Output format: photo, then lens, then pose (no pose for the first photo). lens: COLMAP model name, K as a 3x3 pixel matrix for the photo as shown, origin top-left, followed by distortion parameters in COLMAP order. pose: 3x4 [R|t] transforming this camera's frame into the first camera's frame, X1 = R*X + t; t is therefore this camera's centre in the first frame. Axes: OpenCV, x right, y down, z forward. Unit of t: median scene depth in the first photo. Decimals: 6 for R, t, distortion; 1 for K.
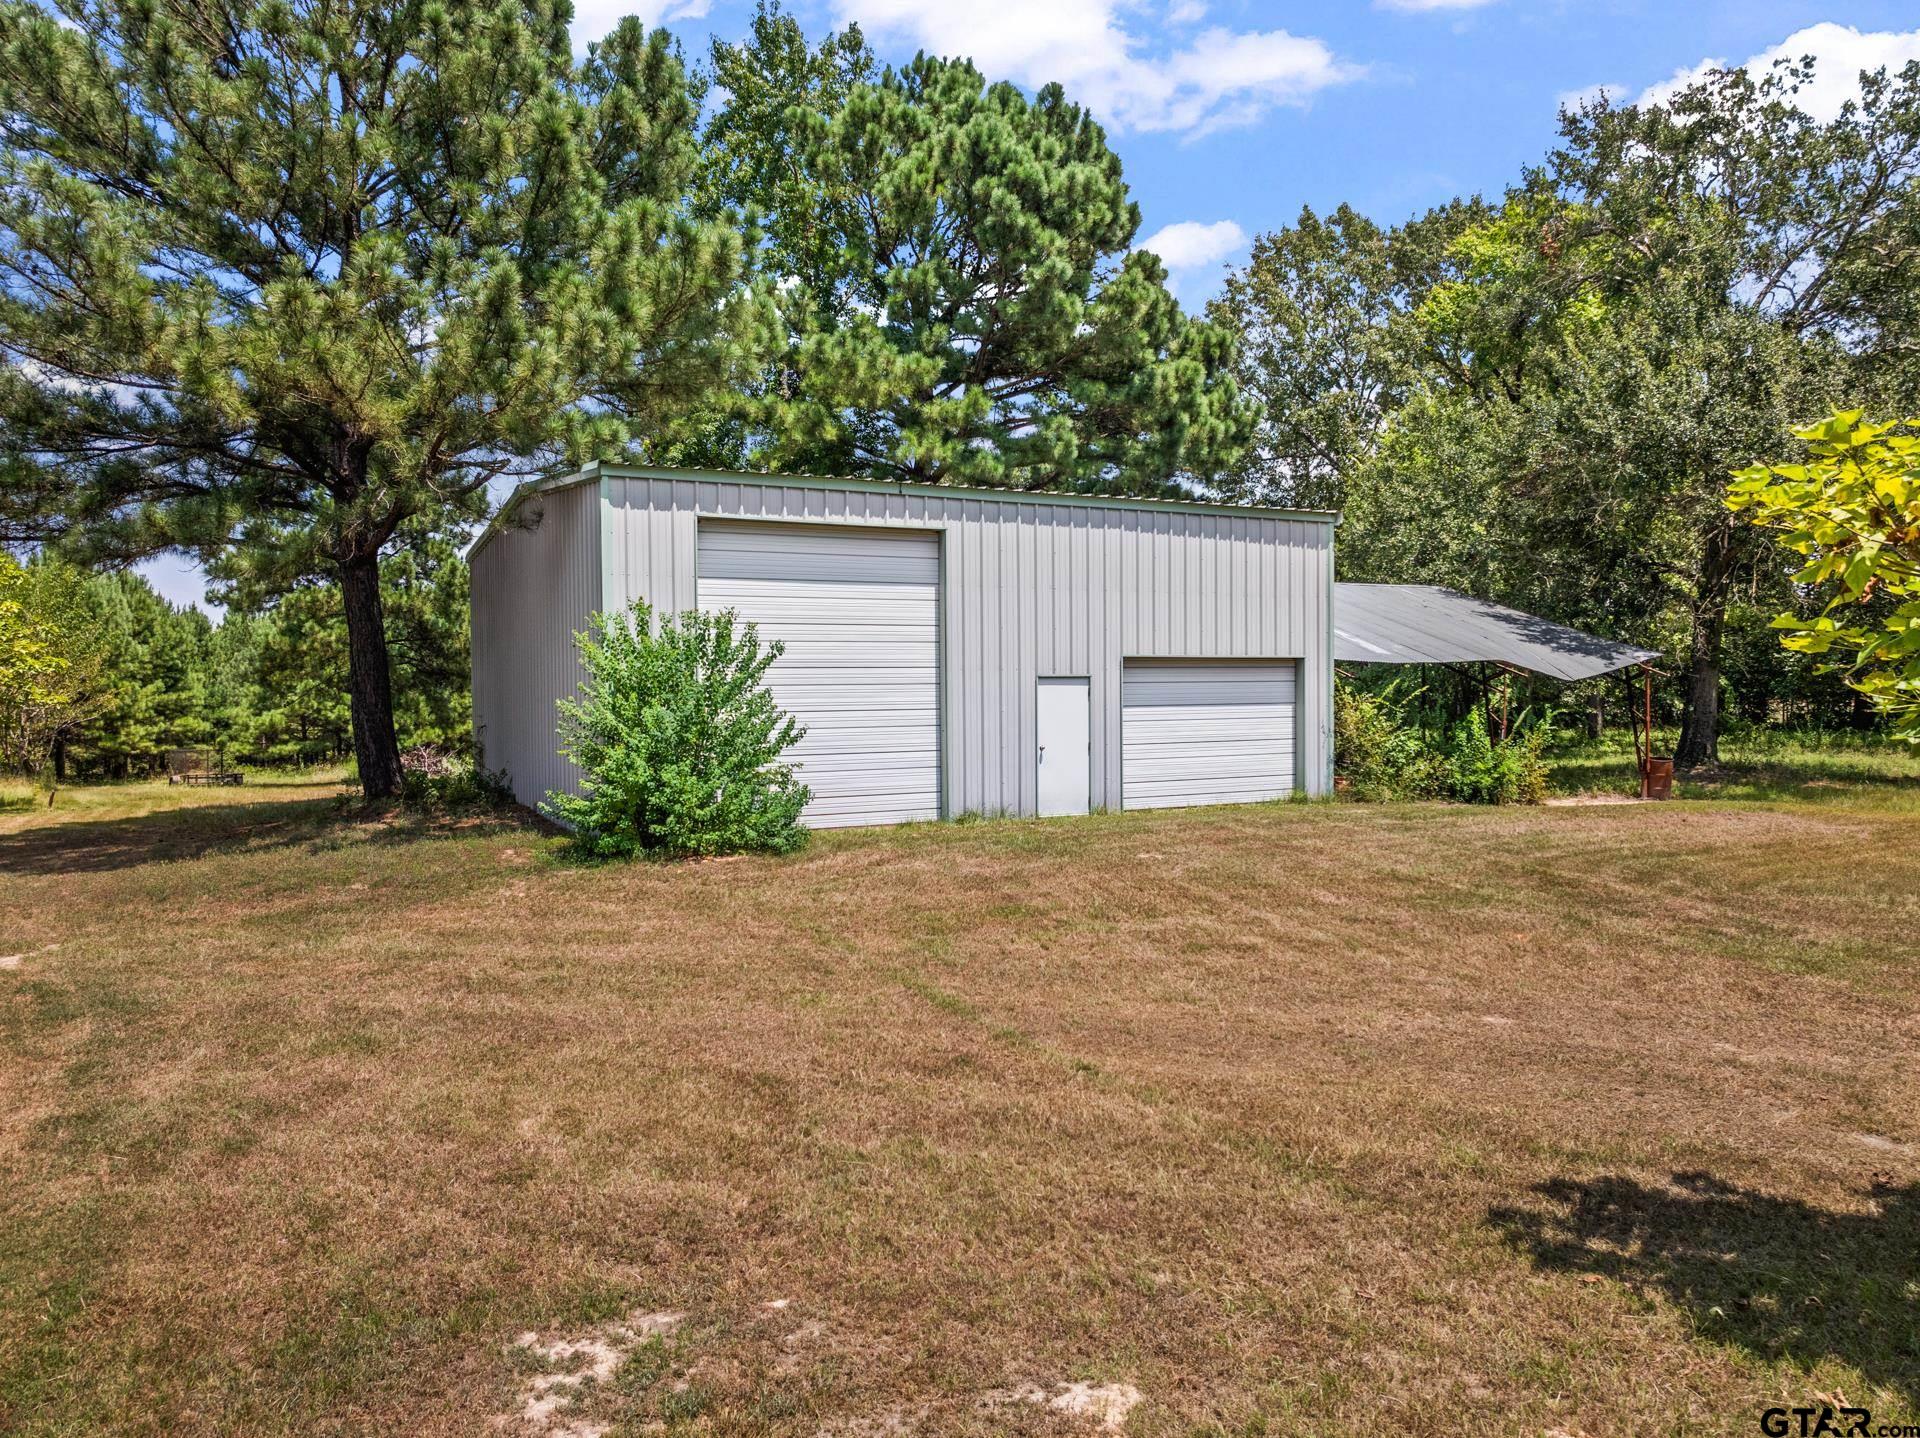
lens RADIAL K [[1350.8, 0, 958.5], [0, 1350.8, 725.6], [0, 0, 1]] dist [-0.034336, -0.001868]
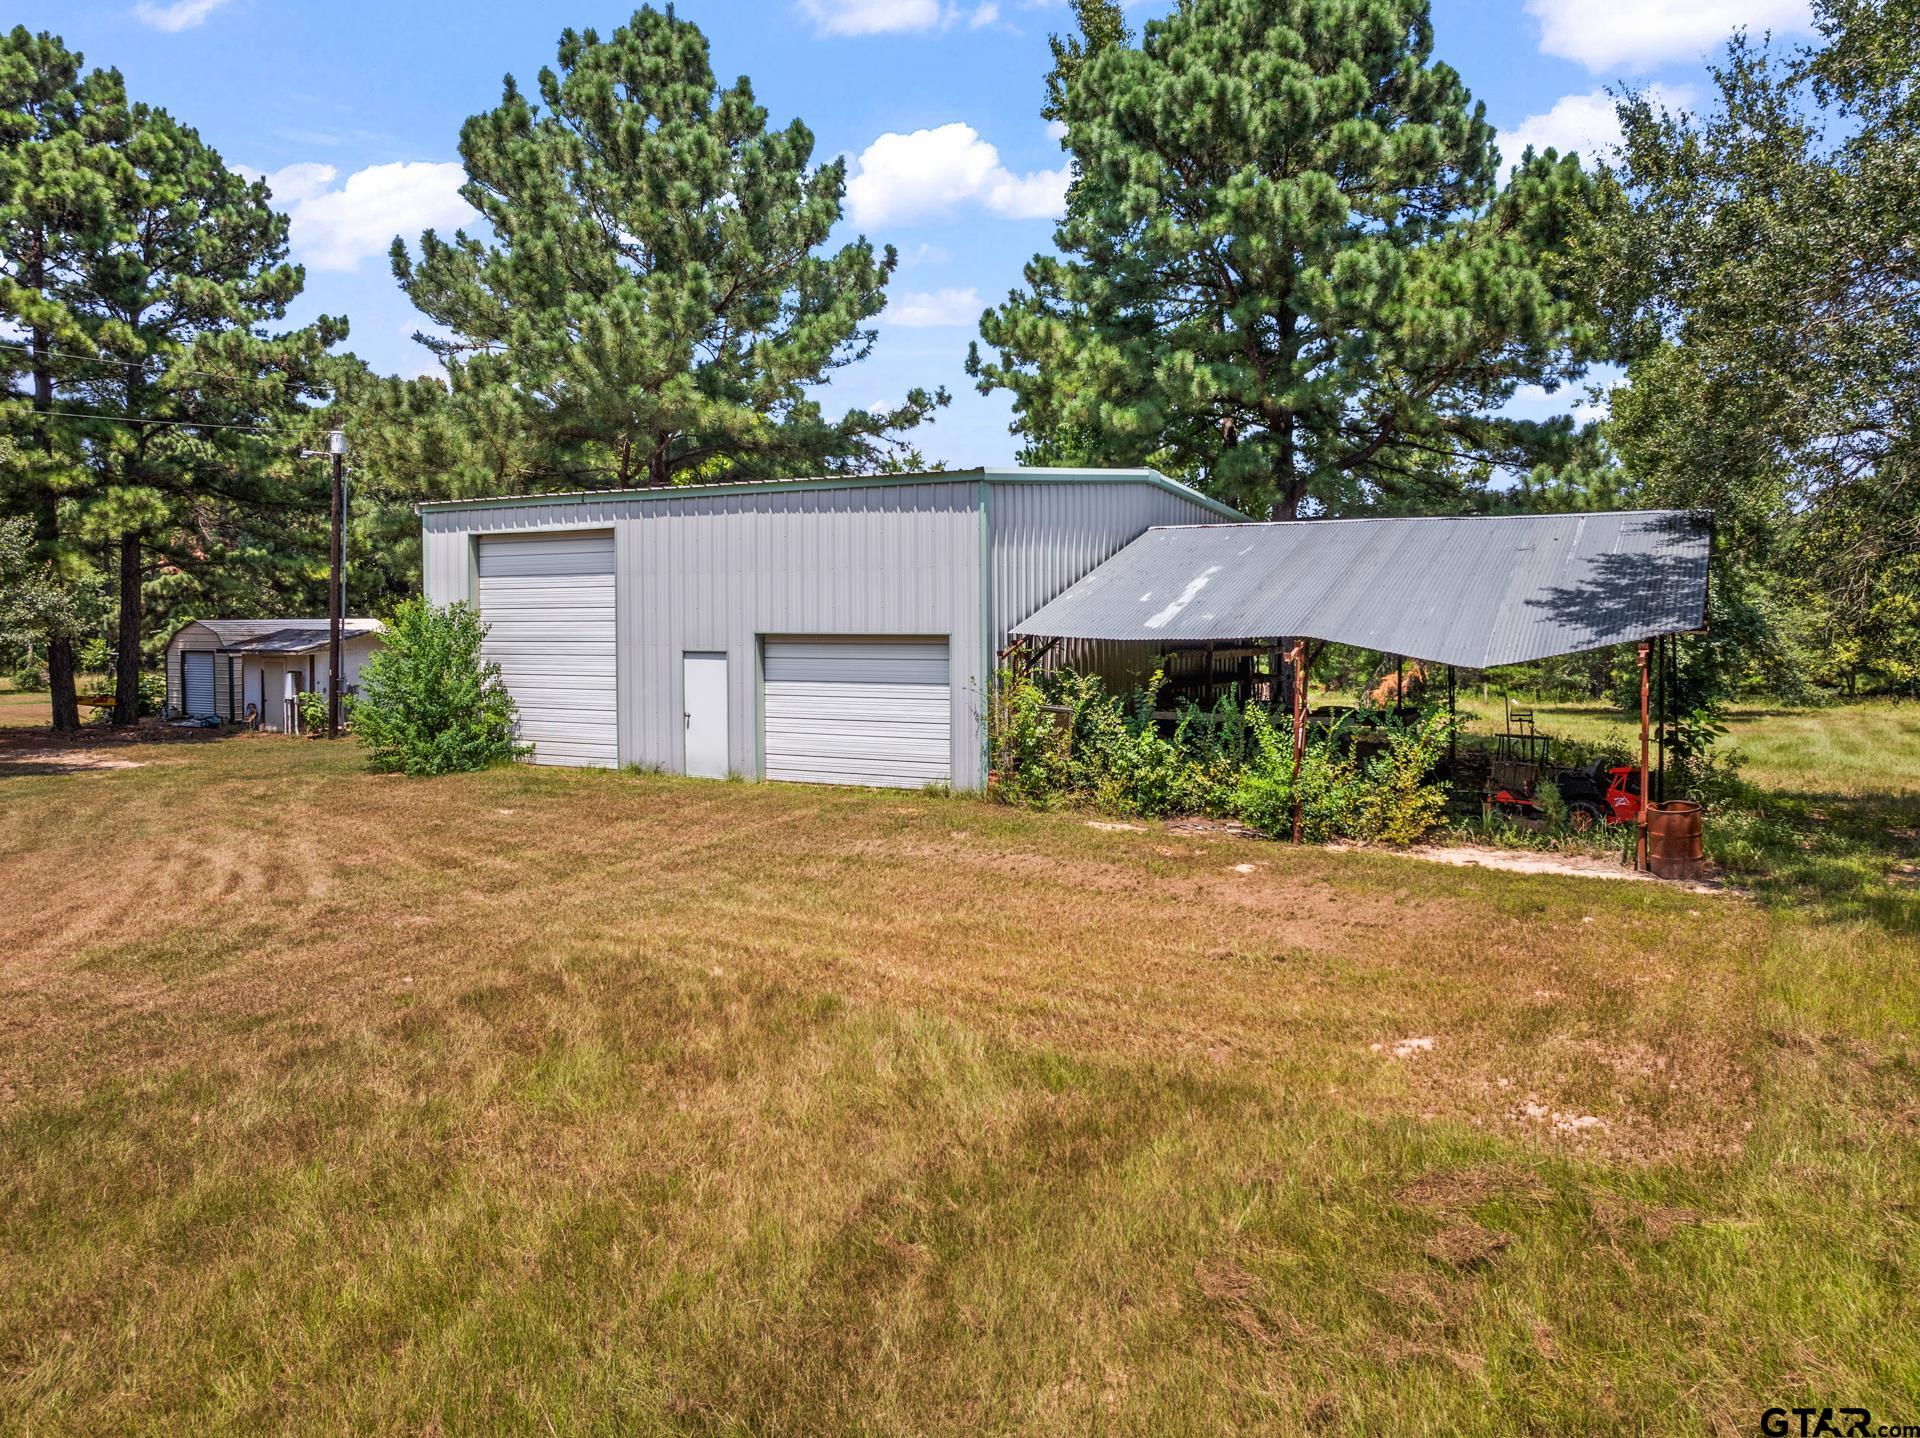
lens RADIAL K [[1350.8, 0, 955.6], [0, 1350.8, 662.9], [0, 0, 1]] dist [-0.034336, -0.001868]
pose [[0.565554, 0.030293, -0.824154, 1.071725], [-0.026372, 0.999478, 0.018641, -0.051765], [0.824289, 0.011192, 0.566058, 0.534600]]
